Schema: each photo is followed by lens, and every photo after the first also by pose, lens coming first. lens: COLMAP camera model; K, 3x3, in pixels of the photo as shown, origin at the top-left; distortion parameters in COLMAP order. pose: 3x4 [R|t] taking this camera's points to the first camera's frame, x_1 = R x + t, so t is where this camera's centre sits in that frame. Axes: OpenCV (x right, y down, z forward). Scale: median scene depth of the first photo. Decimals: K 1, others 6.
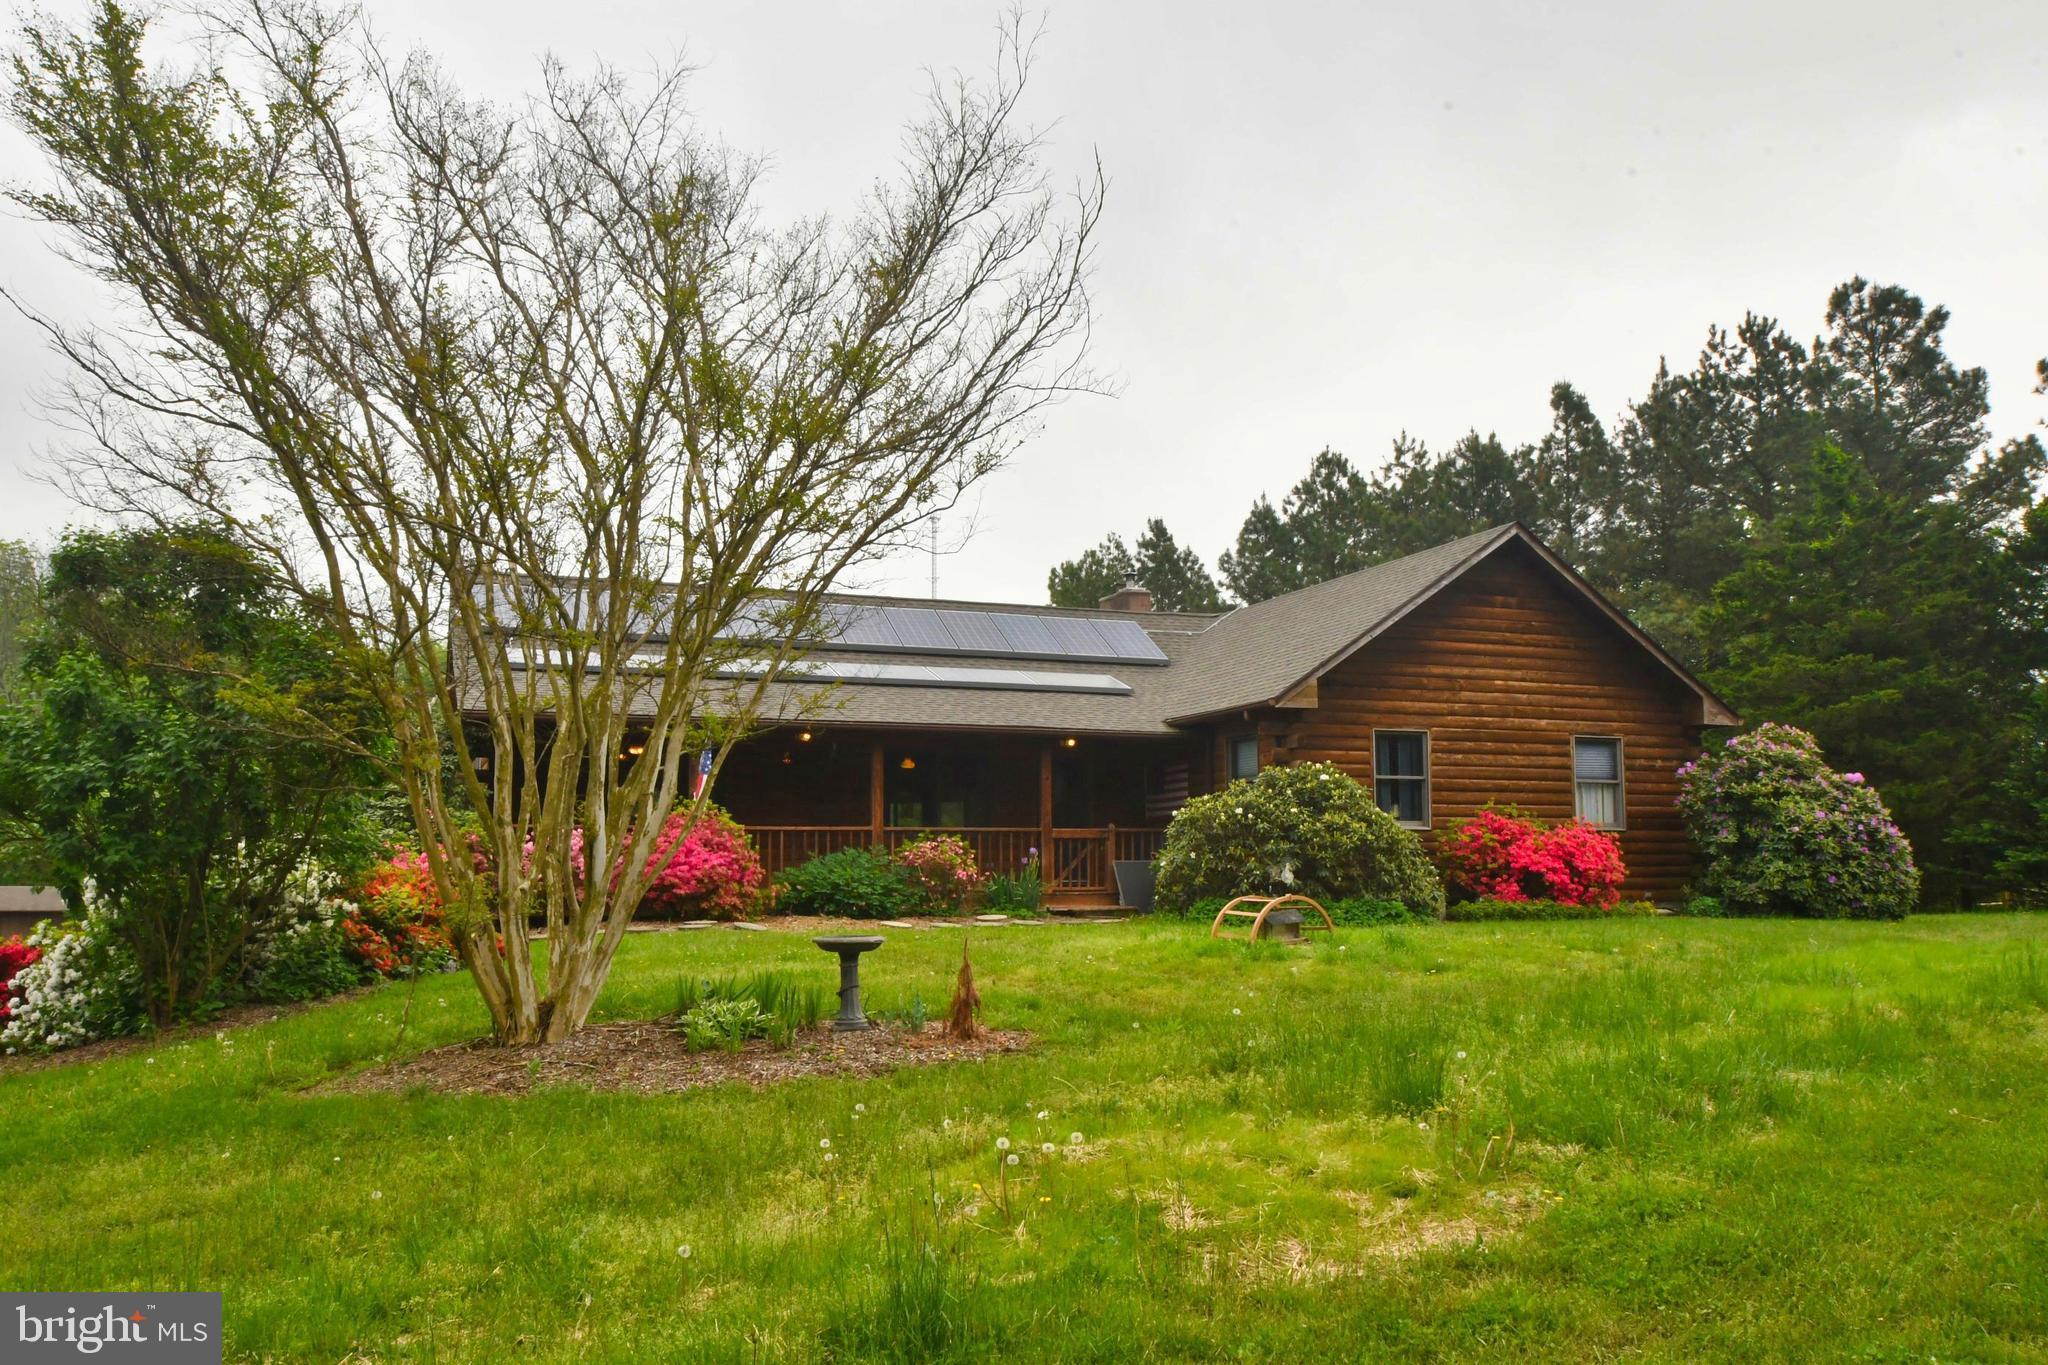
lens RADIAL K [[1577.5, 0, 1023.5], [0, 1577.5, 688.2], [0, 0, 1]] dist [-0.009765, -0.000643]
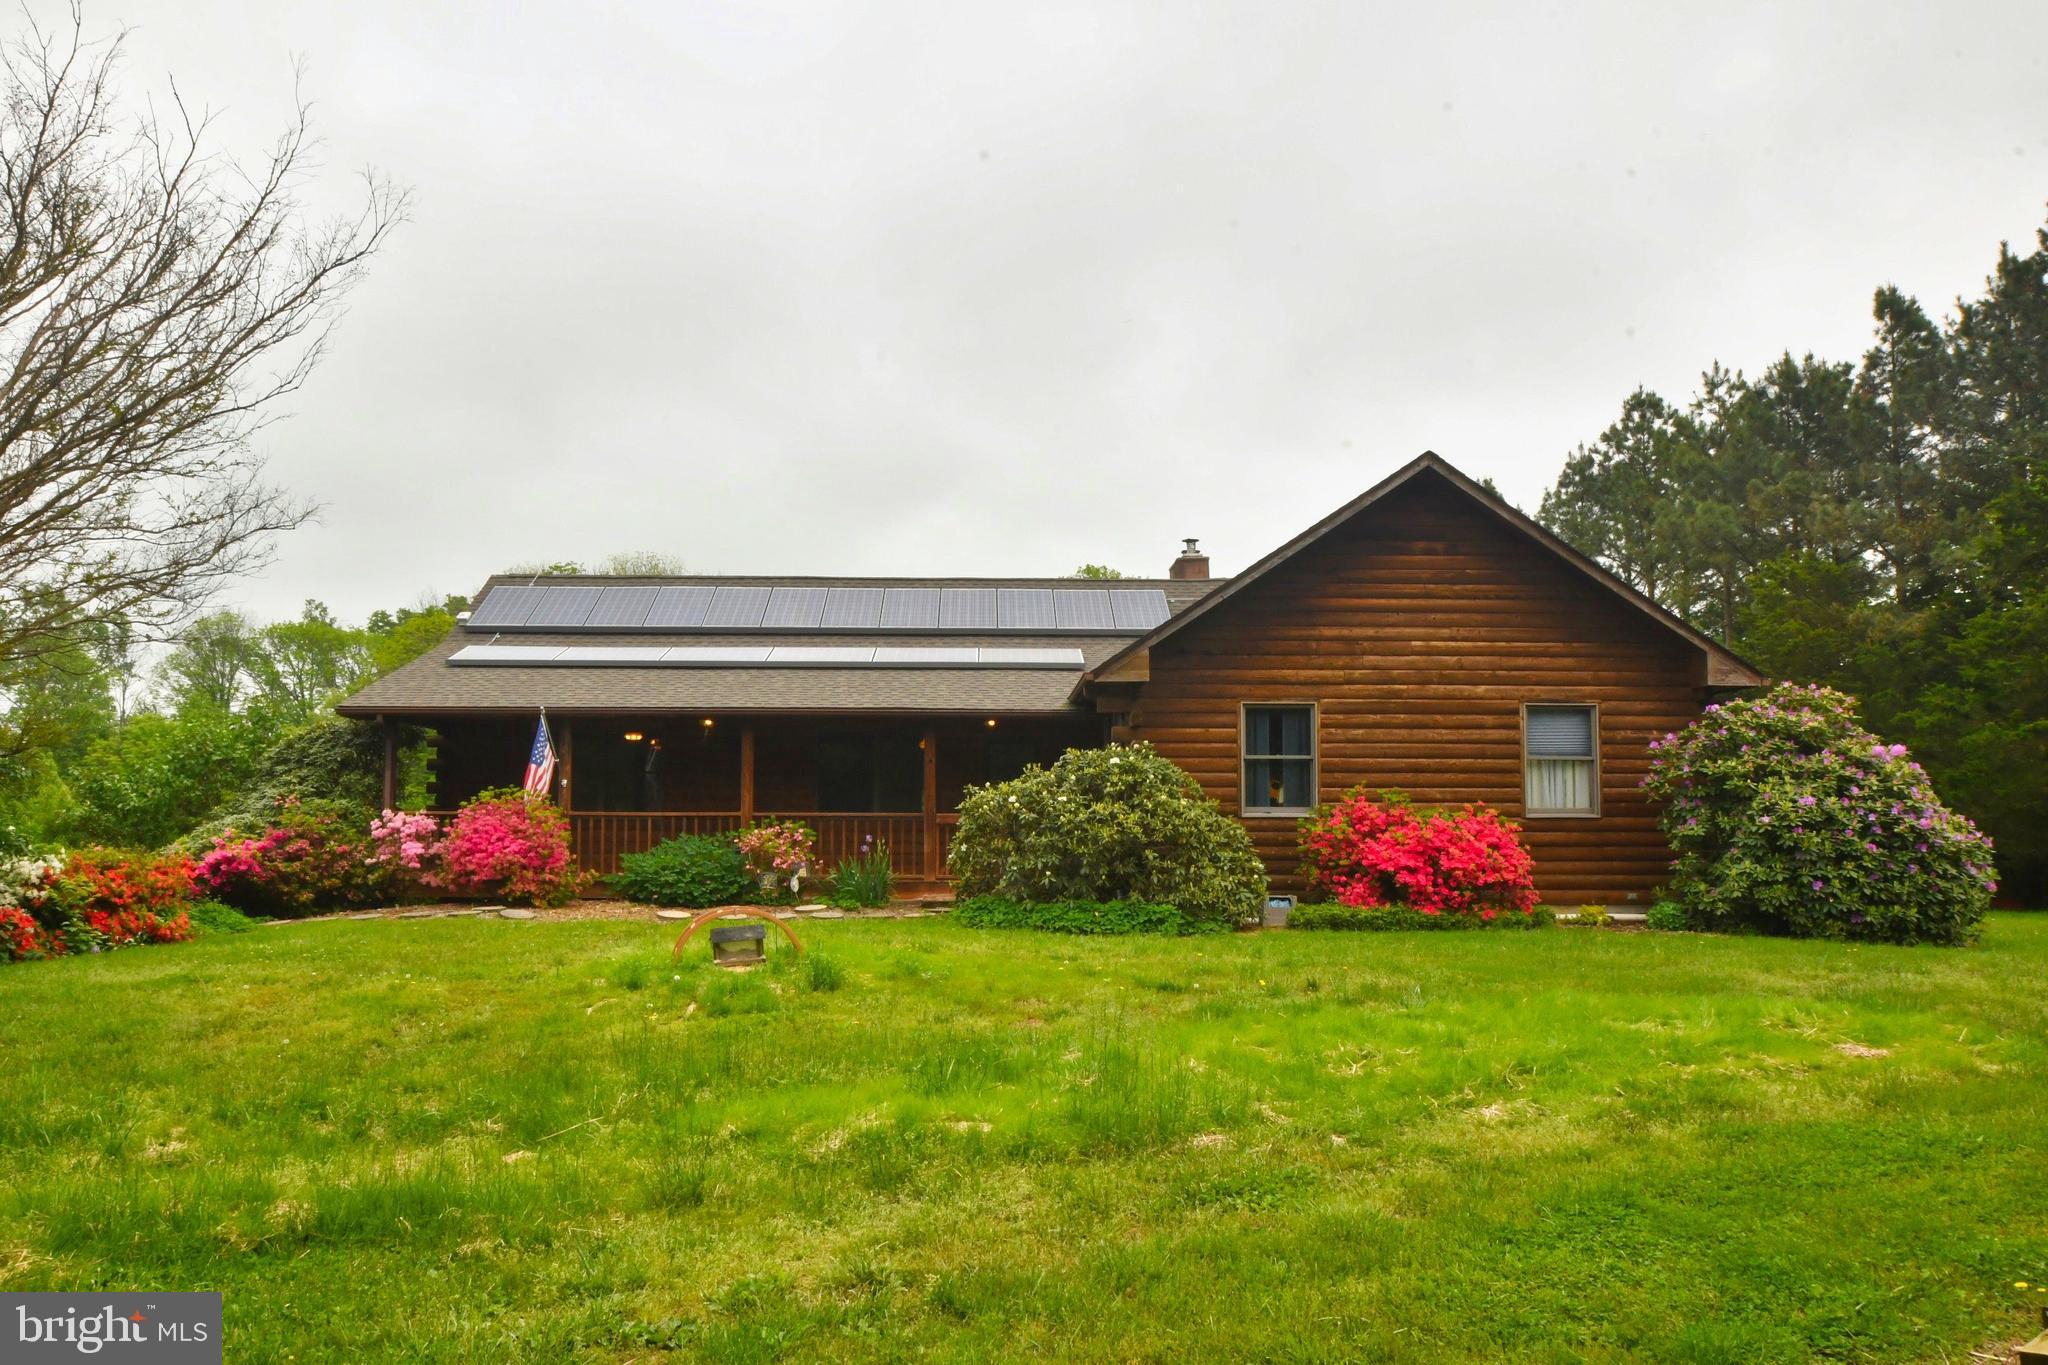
lens RADIAL K [[1438.8, 0, 1023.8], [0, 1438.8, 677.9], [0, 0, 1]] dist [-0.010748, -0.004928]
pose [[0.936566, -0.029300, -0.349264, 0.381439], [0.033193, 0.999436, 0.005165, 0.003928], [0.348916, -0.016431, 0.937010, 0.205833]]
